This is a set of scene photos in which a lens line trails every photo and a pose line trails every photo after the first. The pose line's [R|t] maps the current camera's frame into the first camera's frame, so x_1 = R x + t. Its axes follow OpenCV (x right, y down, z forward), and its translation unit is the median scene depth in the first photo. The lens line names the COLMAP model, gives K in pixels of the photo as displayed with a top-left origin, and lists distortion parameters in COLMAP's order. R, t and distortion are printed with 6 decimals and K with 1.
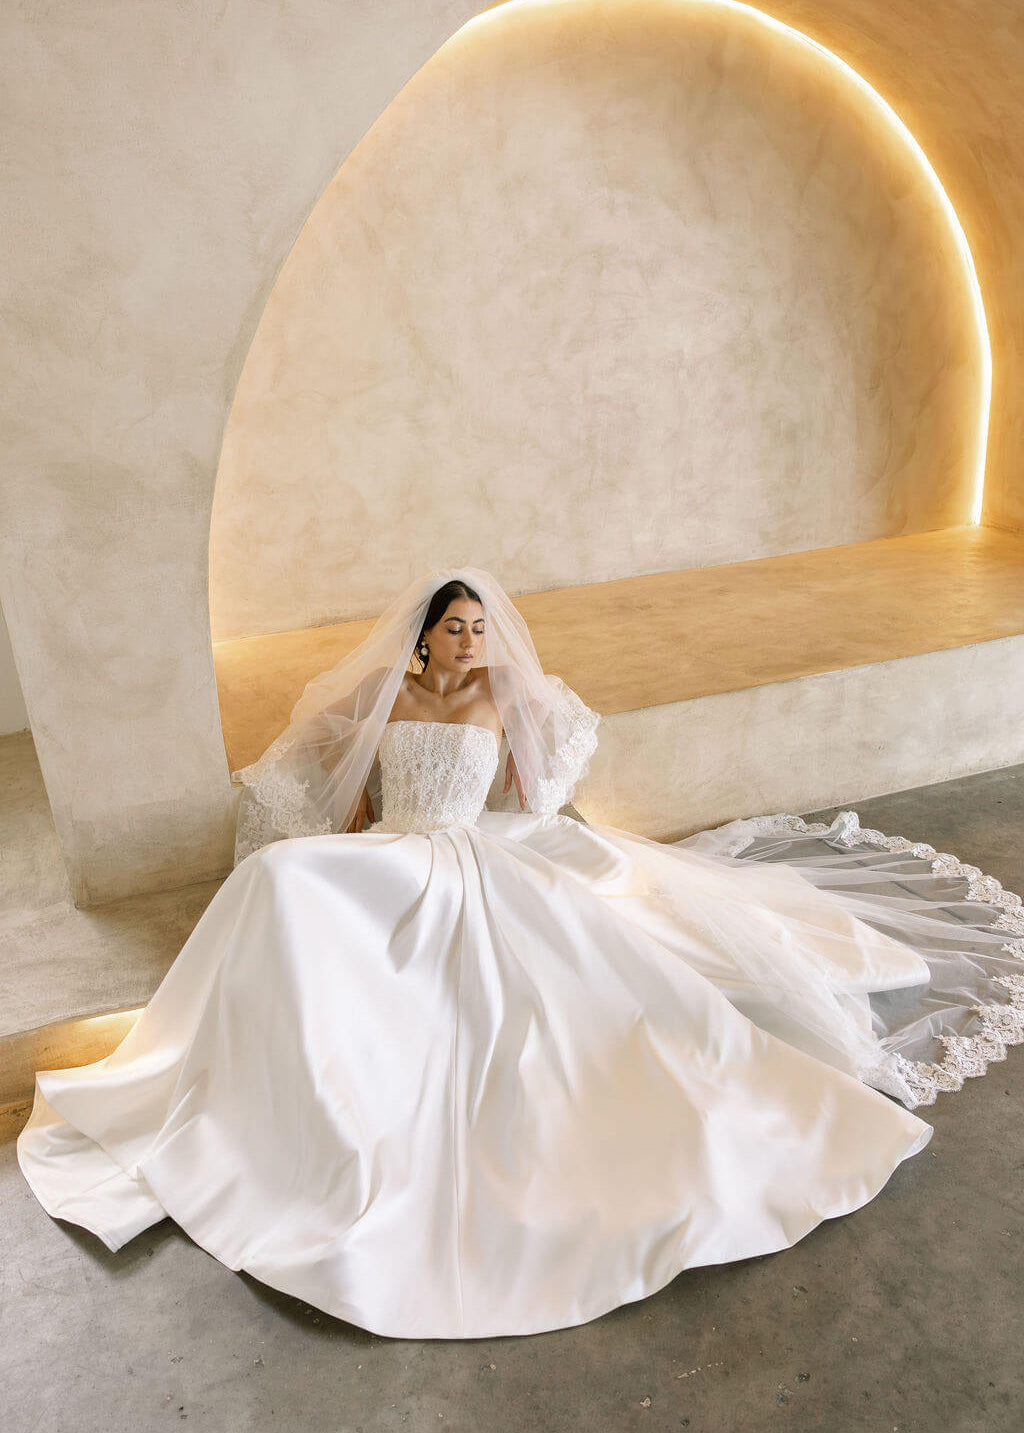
lens RADIAL K [[905.1, 0, 472.6], [0, 905.1, 718.2], [0, 0, 1]] dist [0.006361, 0.001250]
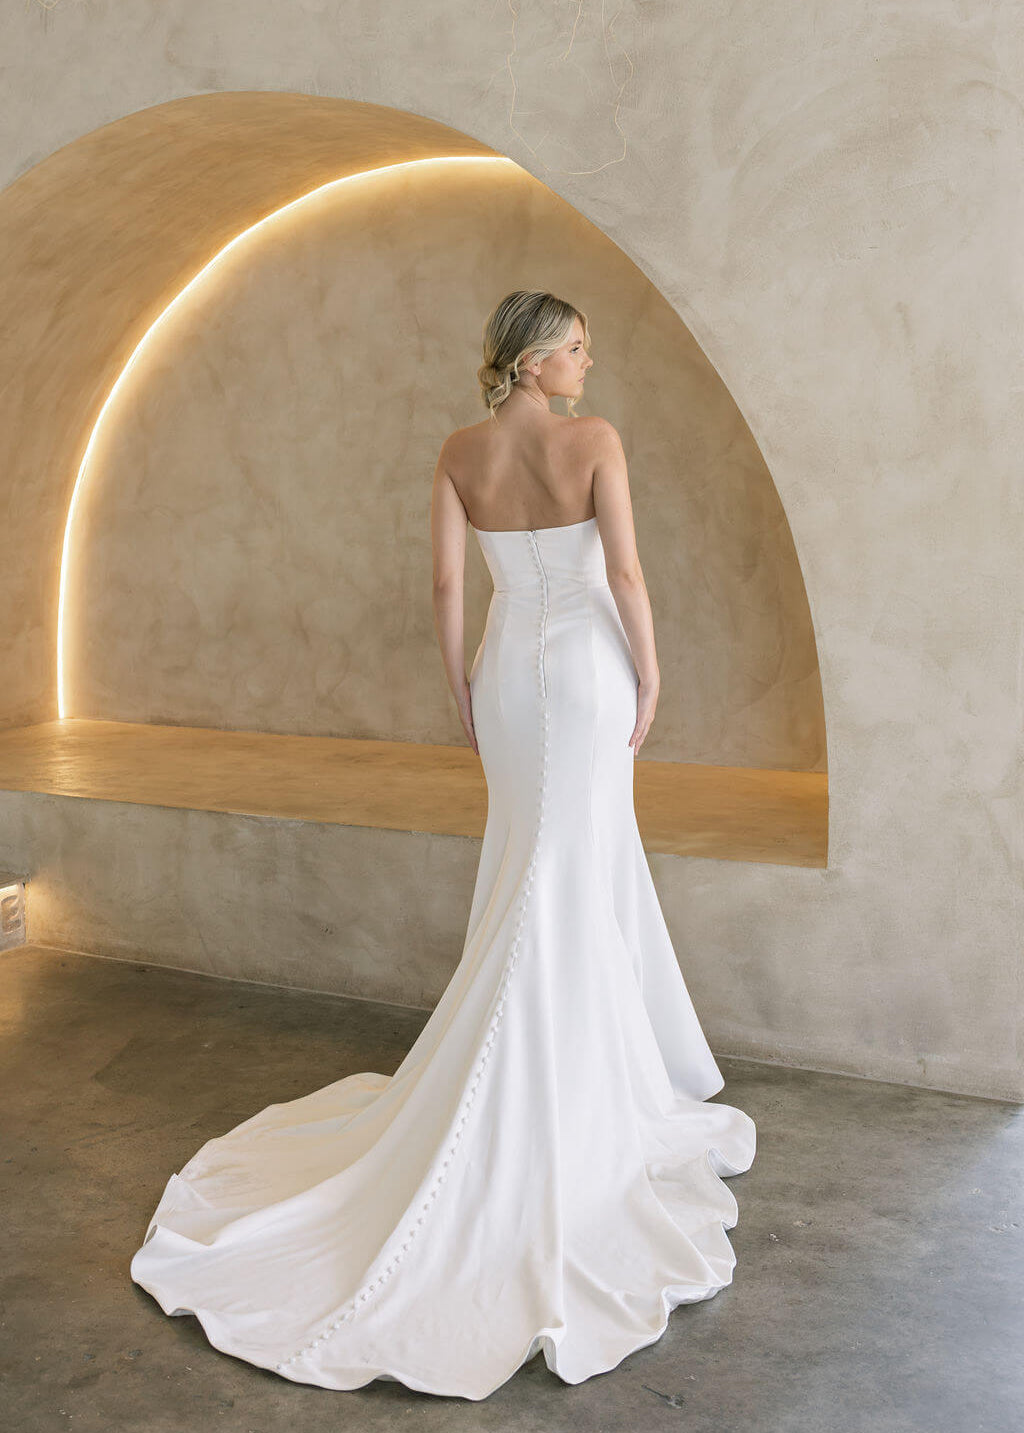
lens RADIAL K [[1306.4, 0, 512.0], [0, 1306.4, 716.5], [0, 0, 1]] dist [0.001262, -0.011779]
pose [[0.770911, 0.165955, -0.614944, 1.070031], [-0.311278, 0.940476, -0.136420, -0.034707], [0.555700, 0.296586, 0.776681, 0.075446]]
